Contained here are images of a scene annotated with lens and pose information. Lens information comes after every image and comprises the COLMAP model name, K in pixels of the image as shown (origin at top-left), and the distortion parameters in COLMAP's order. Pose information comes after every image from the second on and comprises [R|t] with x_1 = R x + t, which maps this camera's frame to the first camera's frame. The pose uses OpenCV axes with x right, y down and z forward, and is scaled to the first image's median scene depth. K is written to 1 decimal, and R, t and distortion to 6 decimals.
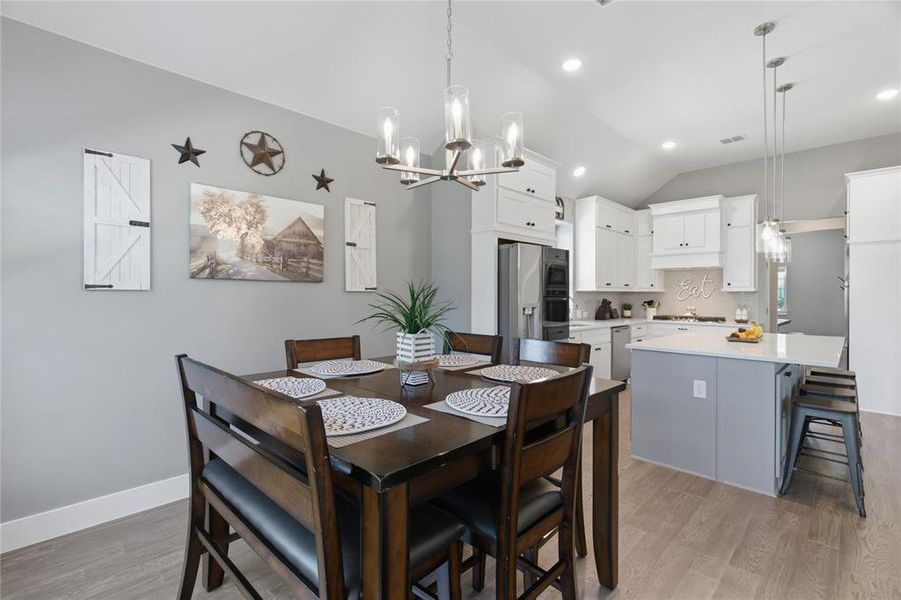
lens RADIAL K [[413.7, 0, 452.6], [0, 413.7, 294.6], [0, 0, 1]] dist [-0.000063, -0.002480]
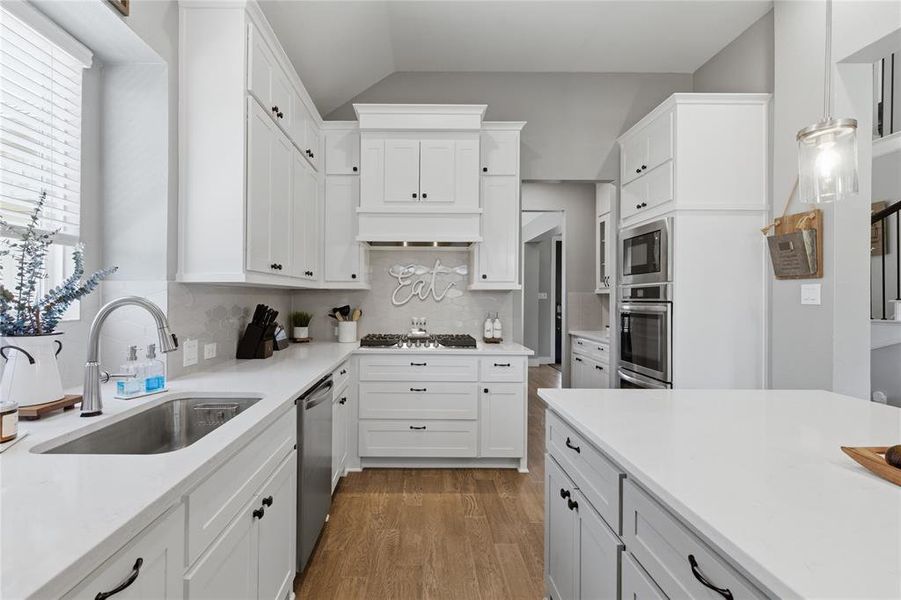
lens RADIAL K [[413.7, 0, 417.8], [0, 413.7, 295.9], [0, 0, 1]] dist [-0.000063, -0.002480]
pose [[0.715343, 0.002173, 0.698771, 0.213982], [-0.001644, 0.999998, -0.001426, 0.001922], [-0.698772, -0.000129, 0.715344, 0.664497]]
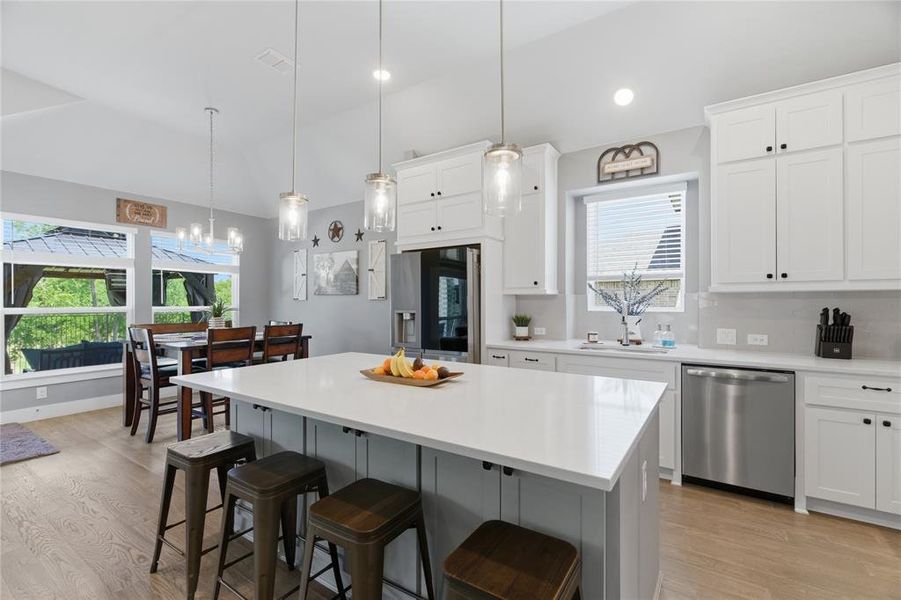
lens RADIAL K [[413.7, 0, 451.4], [0, 413.7, 297.7], [0, 0, 1]] dist [-0.000063, -0.002480]
pose [[0.169361, -0.012930, -0.985469, 0.789136], [0.004086, 0.999915, -0.012417, 0.003174], [0.985546, -0.001923, 0.169399, 0.597179]]
